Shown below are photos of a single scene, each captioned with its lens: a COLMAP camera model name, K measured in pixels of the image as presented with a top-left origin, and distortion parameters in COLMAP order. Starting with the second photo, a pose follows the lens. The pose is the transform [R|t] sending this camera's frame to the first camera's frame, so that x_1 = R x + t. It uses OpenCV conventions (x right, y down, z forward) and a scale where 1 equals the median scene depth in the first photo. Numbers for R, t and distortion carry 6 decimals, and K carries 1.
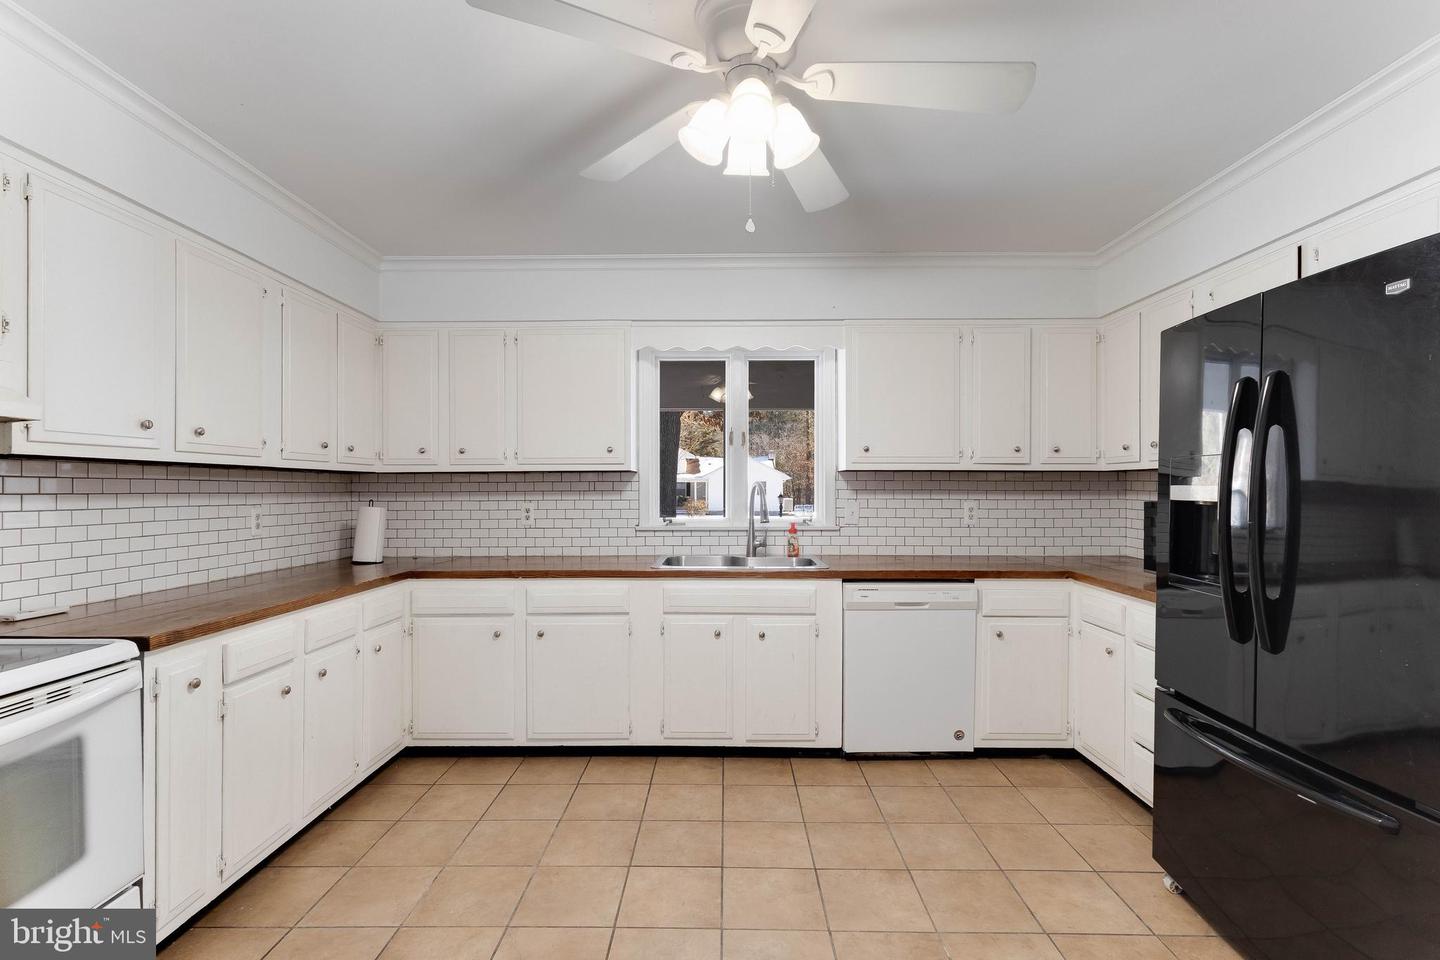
lens RADIAL K [[669.7, 0, 723.2], [0, 669.7, 490.8], [0, 0, 1]] dist [0.000209, 0.003971]
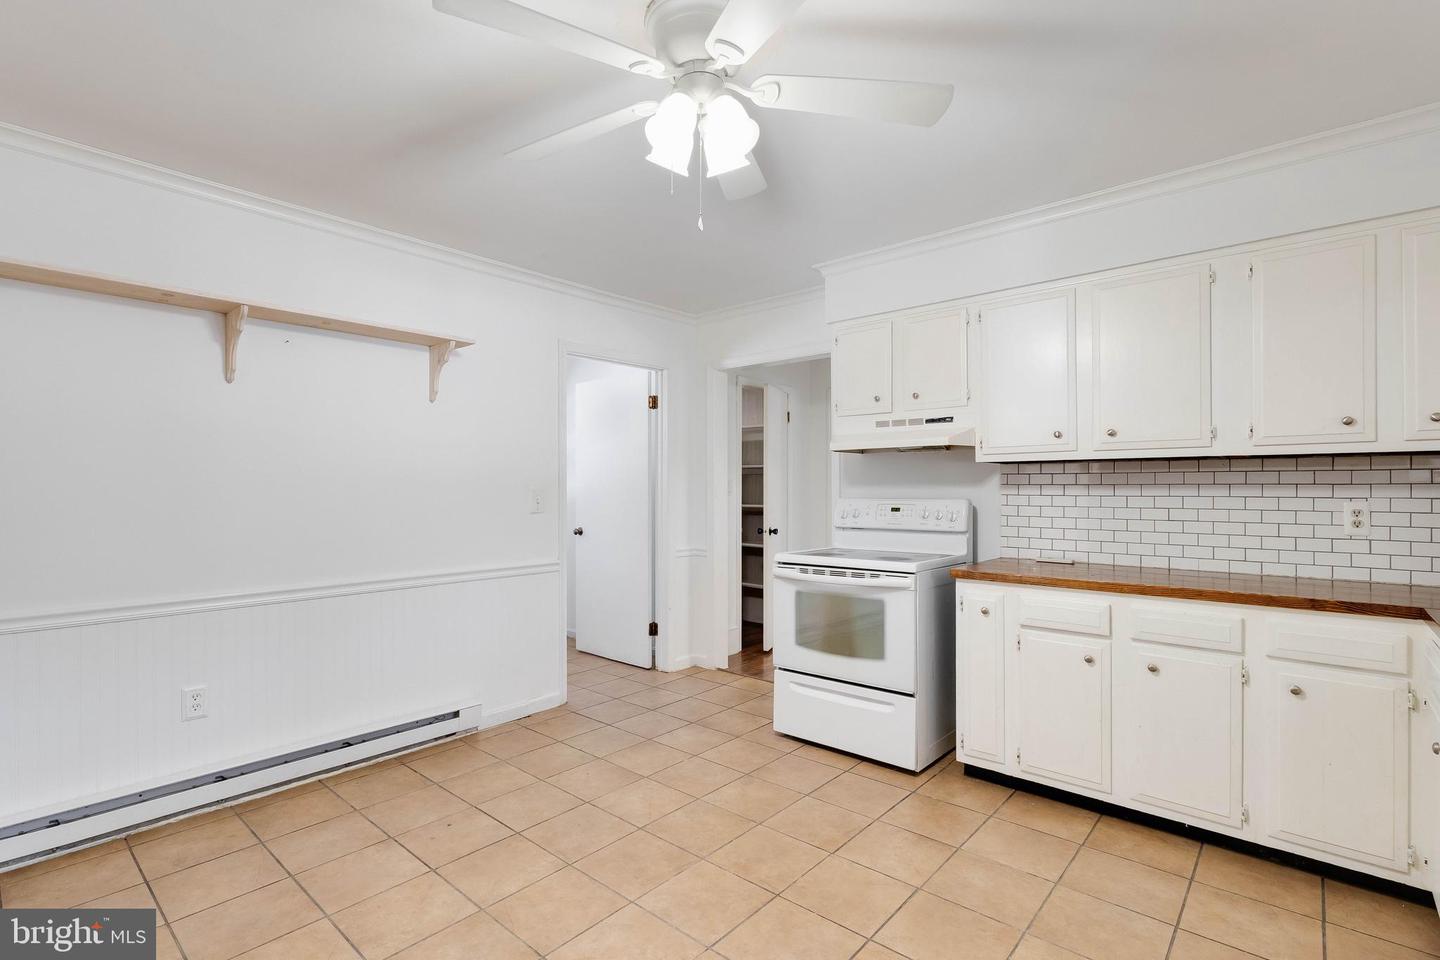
lens RADIAL K [[669.7, 0, 714.3], [0, 669.7, 490.7], [0, 0, 1]] dist [0.000209, 0.003971]
pose [[-0.658230, 0.000491, -0.752817, 0.436042], [-0.002862, 0.999991, 0.003154, 0.010719], [0.752811, 0.004231, -0.658223, 0.916111]]
